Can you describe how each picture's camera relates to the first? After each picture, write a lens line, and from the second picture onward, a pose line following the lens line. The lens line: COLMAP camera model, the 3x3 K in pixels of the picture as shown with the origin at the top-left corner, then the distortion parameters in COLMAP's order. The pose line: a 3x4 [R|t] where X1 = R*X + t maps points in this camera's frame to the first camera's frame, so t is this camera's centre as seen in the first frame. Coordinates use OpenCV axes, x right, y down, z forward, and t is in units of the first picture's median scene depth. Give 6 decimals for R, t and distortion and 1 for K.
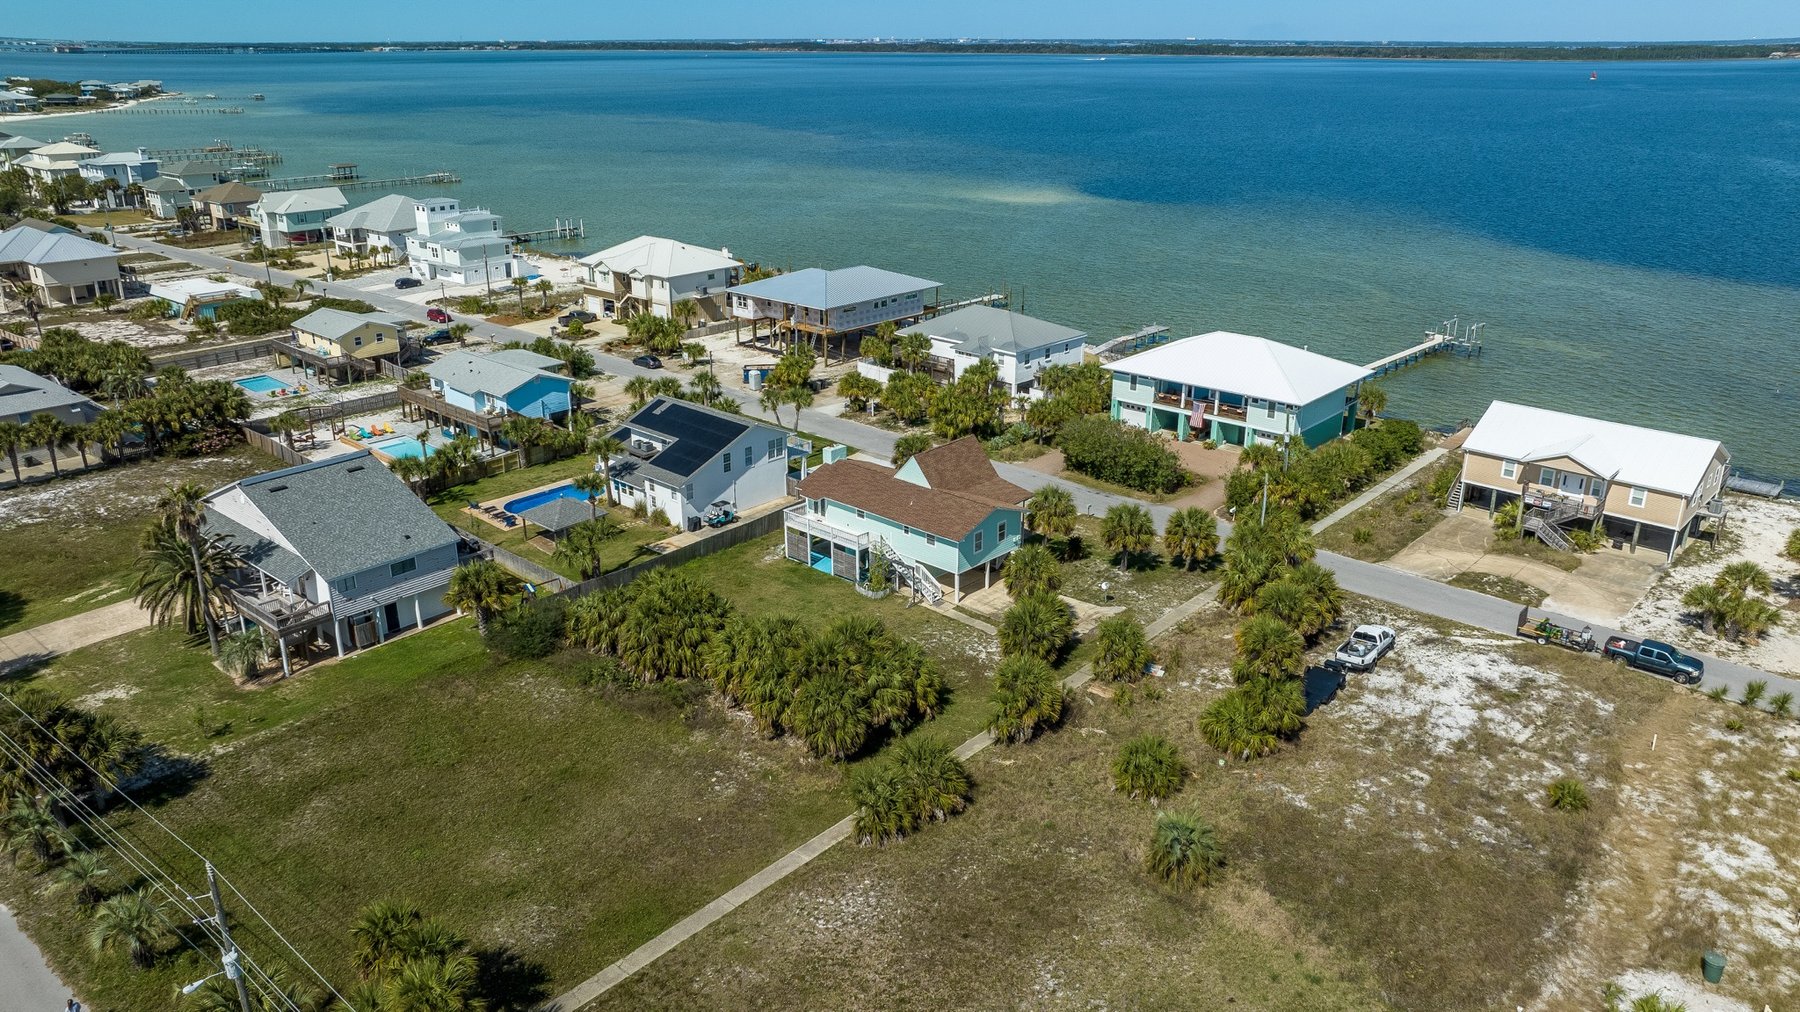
lens RADIAL K [[1255.9, 0, 900.0], [0, 1255.9, 506.0], [0, 0, 1]] dist [-0.034869, 0.025117]
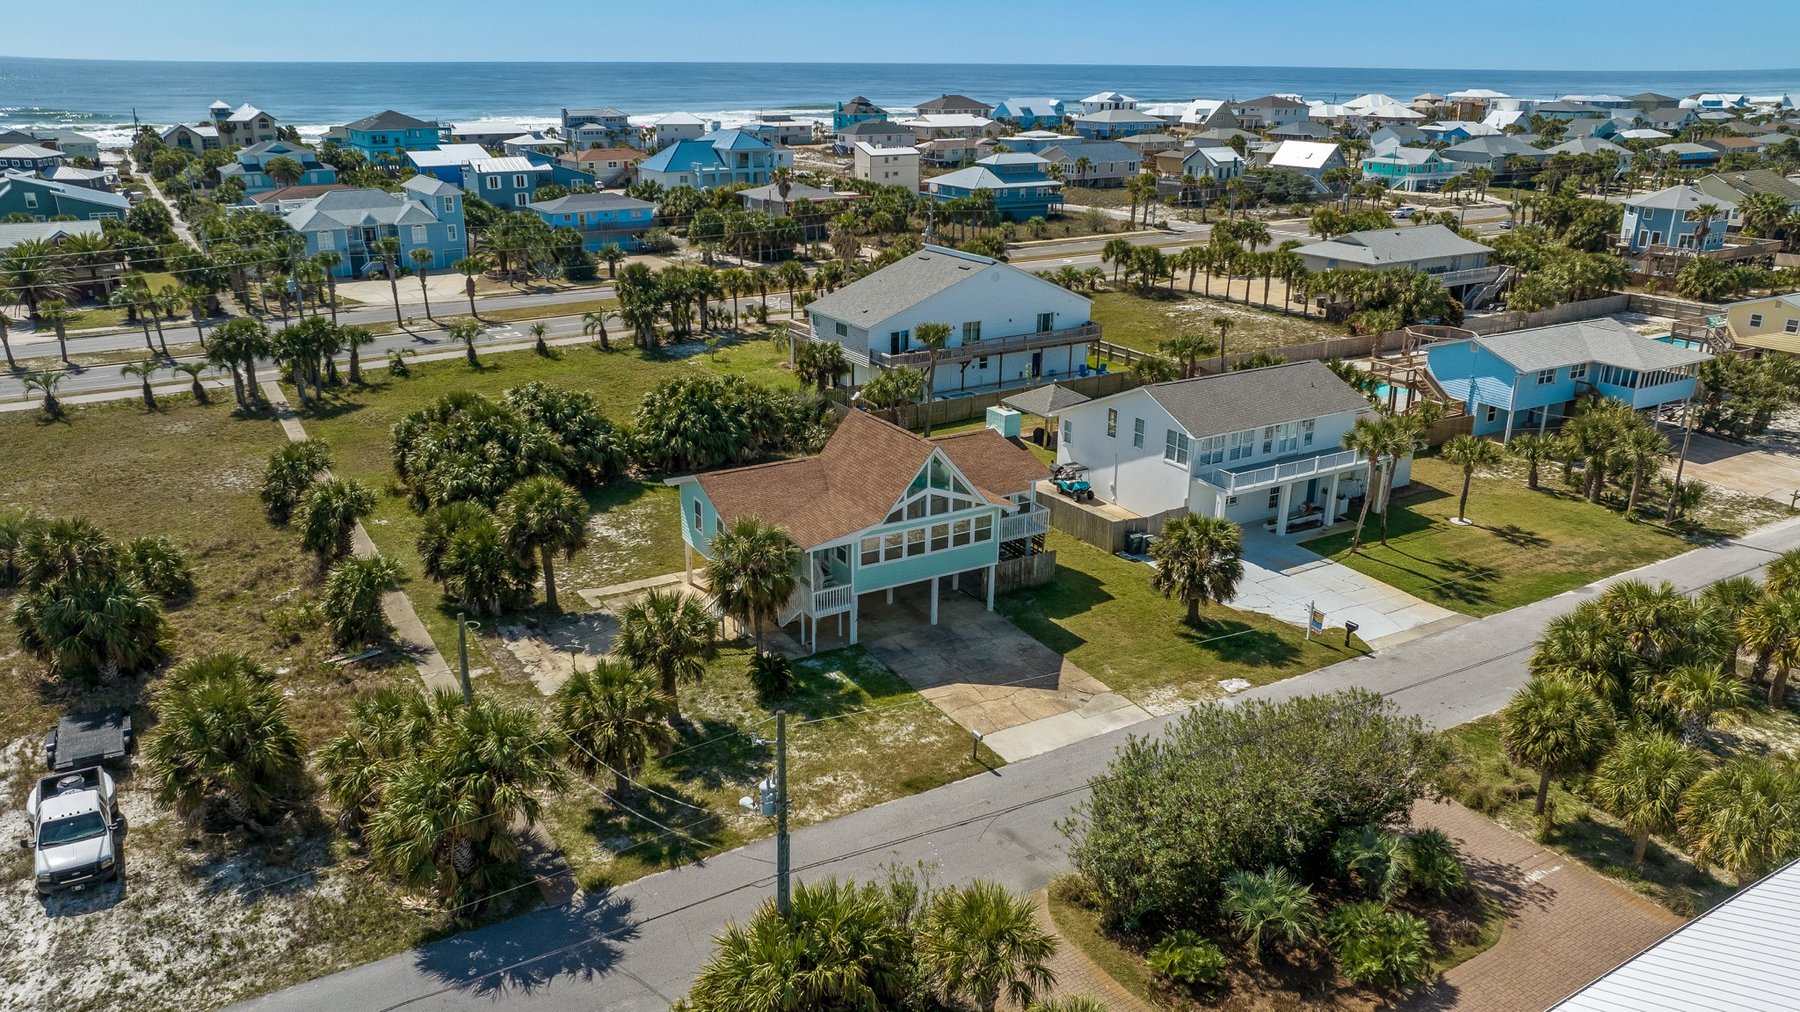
lens RADIAL K [[1263.0, 0, 896.6], [0, 1263.0, 505.7], [0, 0, 1]] dist [-0.032885, 0.026839]
pose [[-0.294063, 0.315646, -0.902161, 0.527154], [-0.339822, 0.847693, 0.407355, -0.235339], [0.893335, 0.426363, -0.142012, 1.011854]]
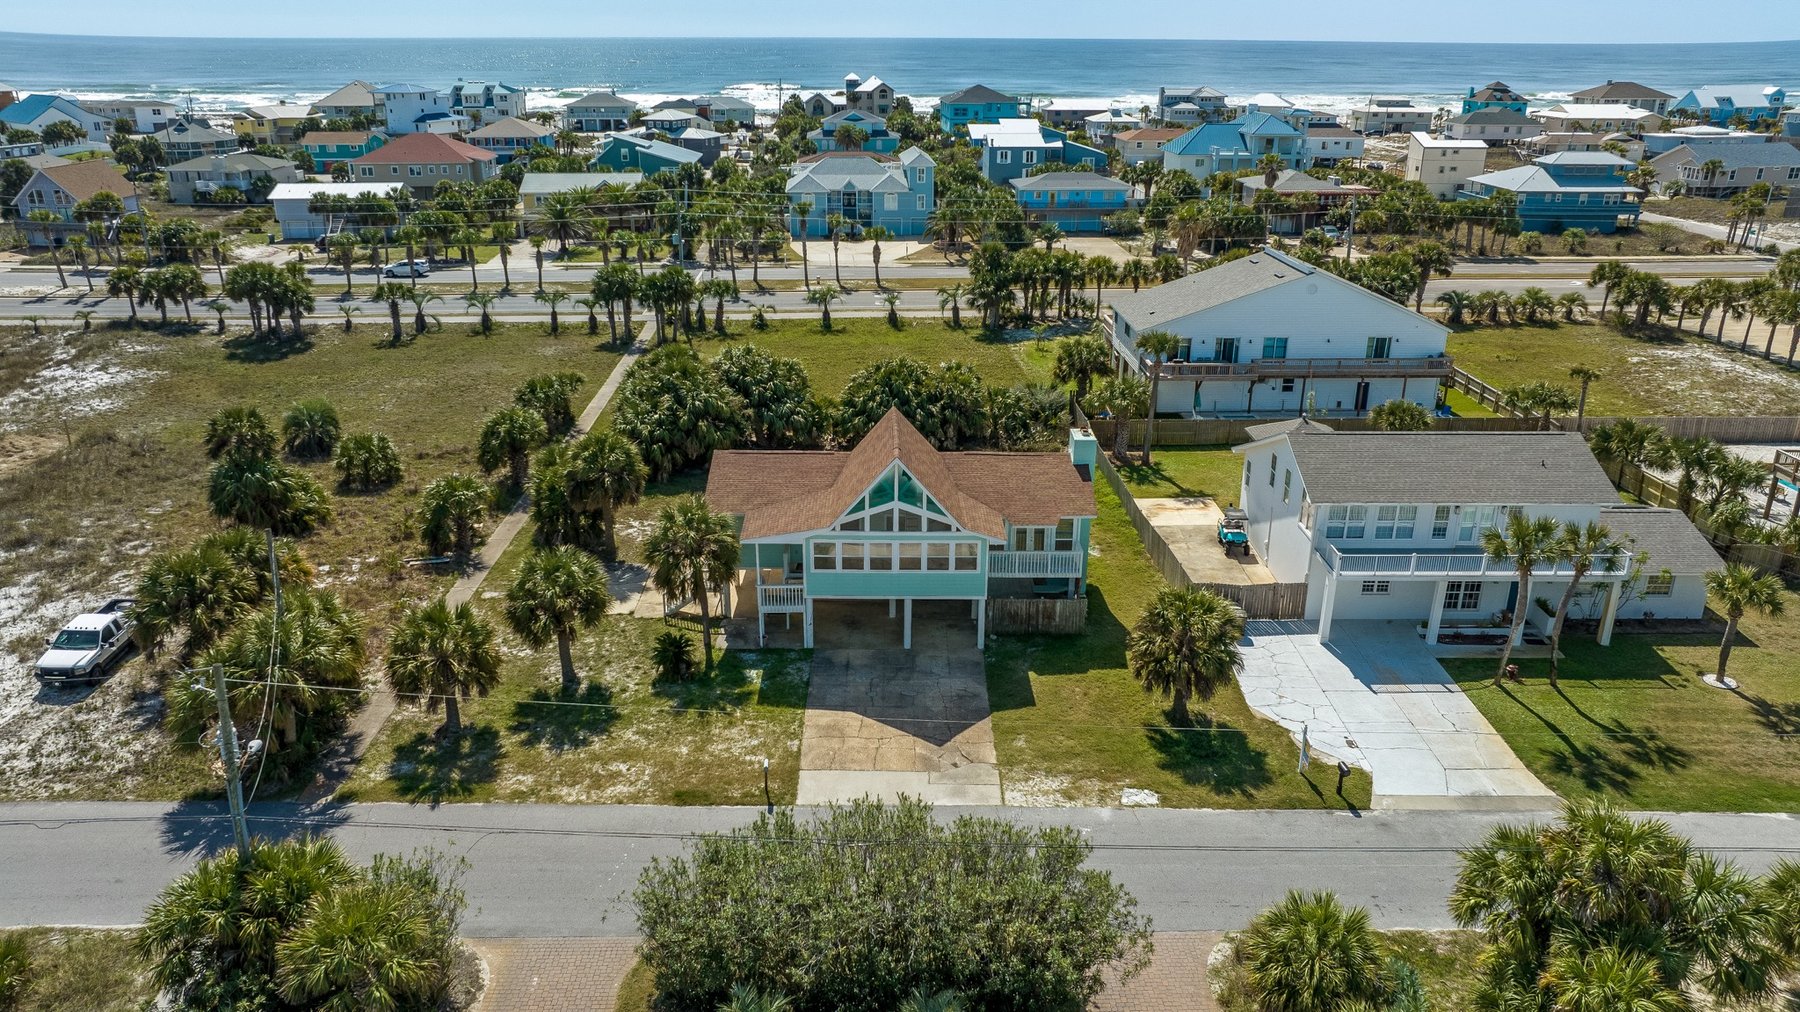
lens RADIAL K [[1263.0, 0, 896.6], [0, 1263.0, 505.7], [0, 0, 1]] dist [-0.032885, 0.026839]
pose [[-0.731641, 0.234754, -0.639994, 0.361593], [-0.242834, 0.787494, 0.566467, -0.306844], [0.636972, 0.569863, -0.519156, 1.198557]]
